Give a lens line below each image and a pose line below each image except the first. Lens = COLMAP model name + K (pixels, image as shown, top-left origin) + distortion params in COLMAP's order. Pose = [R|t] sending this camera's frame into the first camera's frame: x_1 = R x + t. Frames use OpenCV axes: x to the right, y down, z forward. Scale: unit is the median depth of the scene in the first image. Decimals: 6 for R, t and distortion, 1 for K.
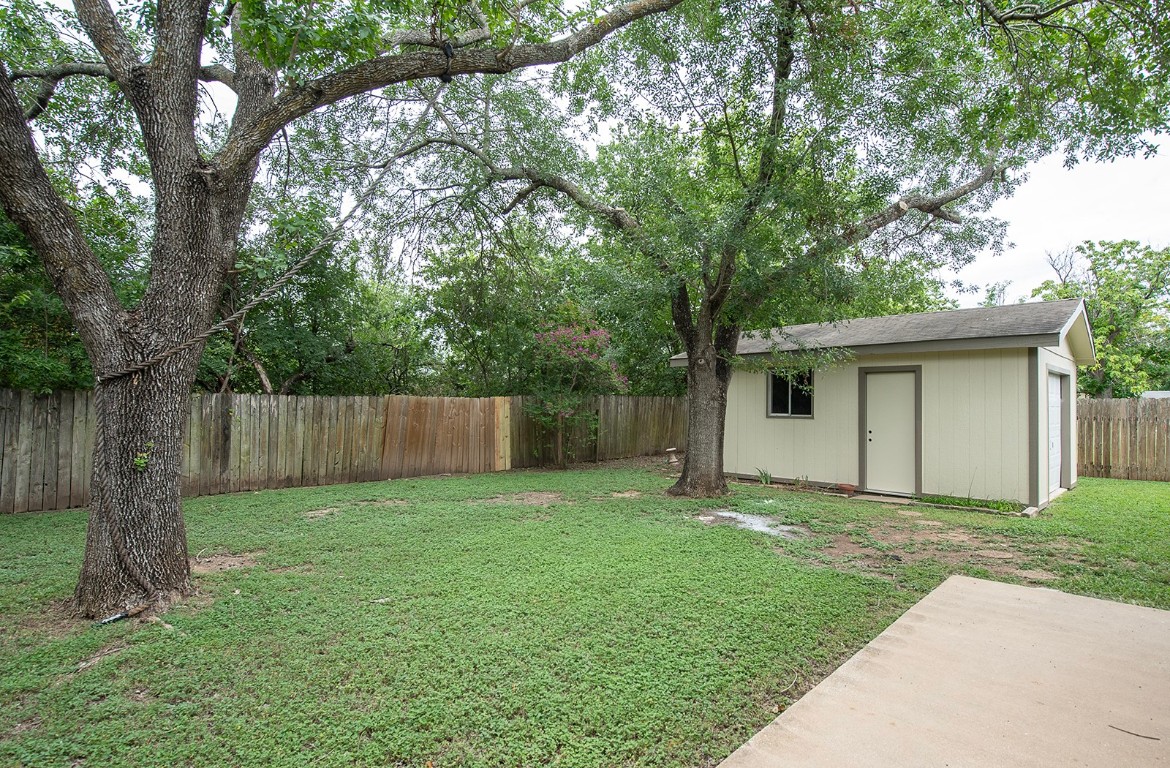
lens RADIAL K [[573.2, 0, 597.6], [0, 573.2, 402.9], [0, 0, 1]] dist [-0.001662, -0.000778]
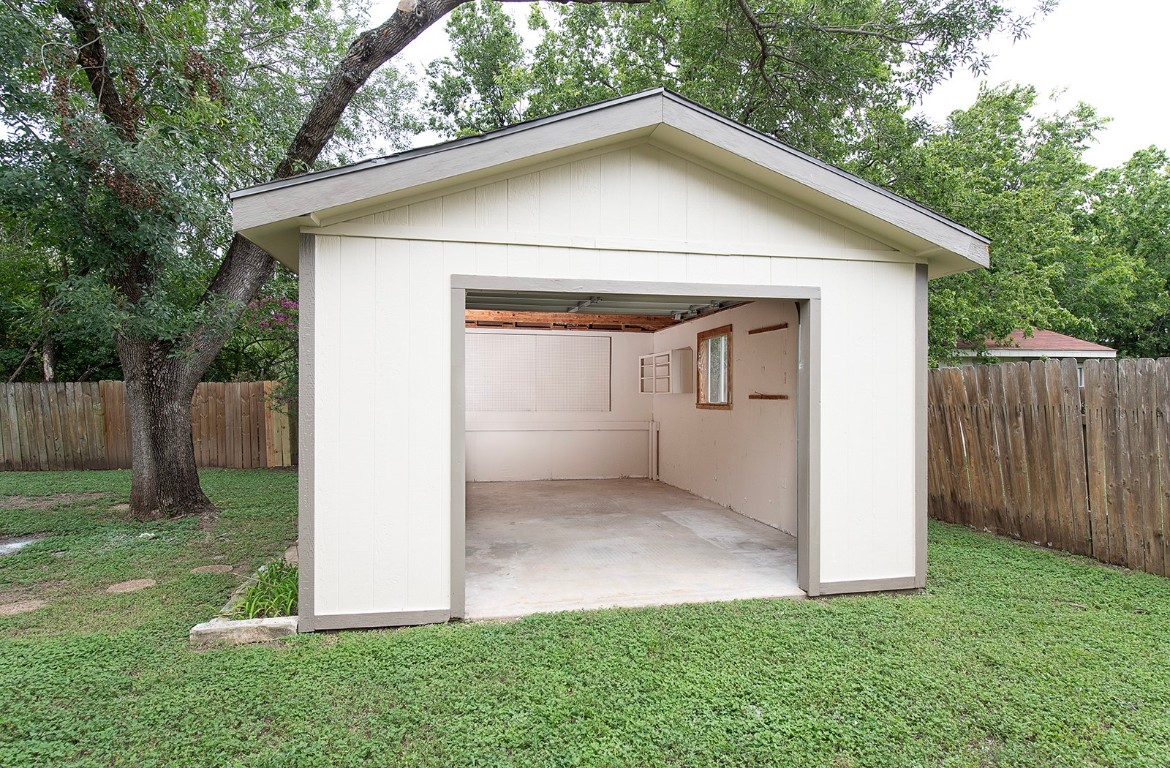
lens RADIAL K [[654.2, 0, 587.0], [0, 654.2, 394.4], [0, 0, 1]] dist [-0.002241, -0.000649]
pose [[0.840103, -0.005086, -0.542403, 0.908352], [0.010651, 0.999918, 0.007120, 0.009736], [0.542322, -0.011759, 0.840088, 0.526558]]
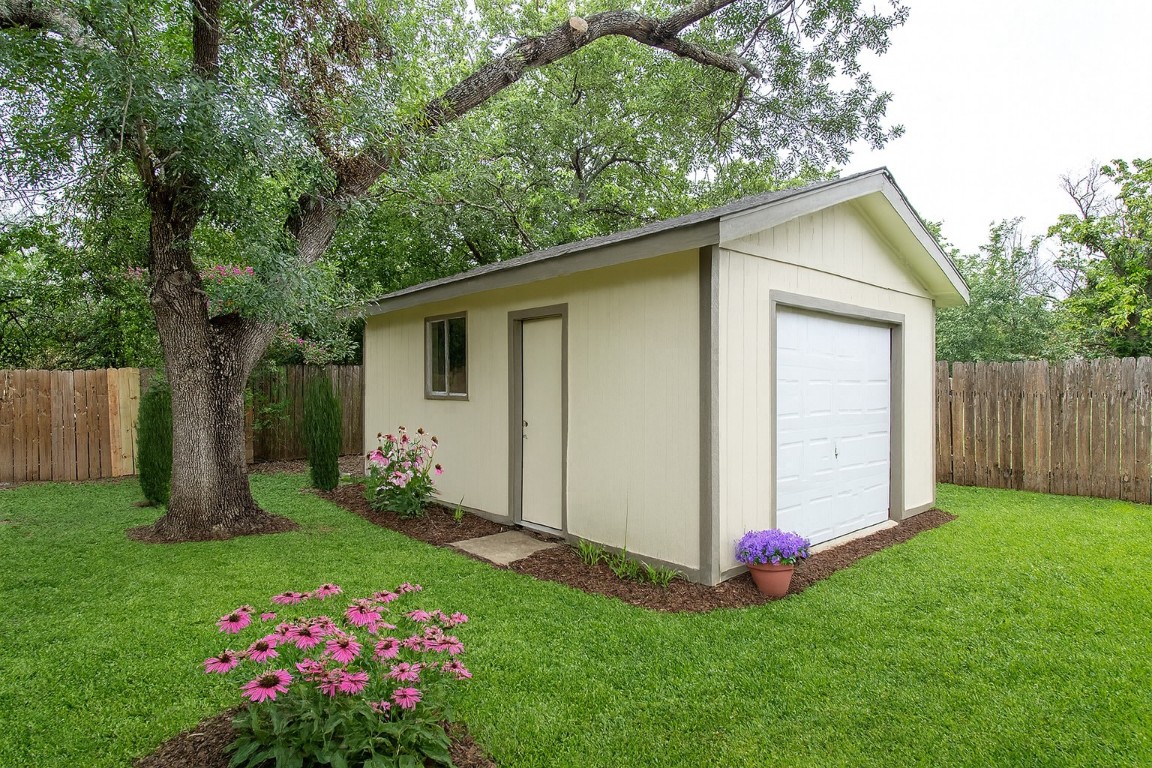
lens RADIAL K [[628.6, 0, 570.7], [0, 628.6, 388.9], [0, 0, 1]] dist [0.001709, -0.000078]
pose [[0.998516, -0.007525, -0.053930, 0.499580], [0.008597, 0.999770, 0.019657, 0.004063], [0.053770, -0.020091, 0.998351, 0.328856]]
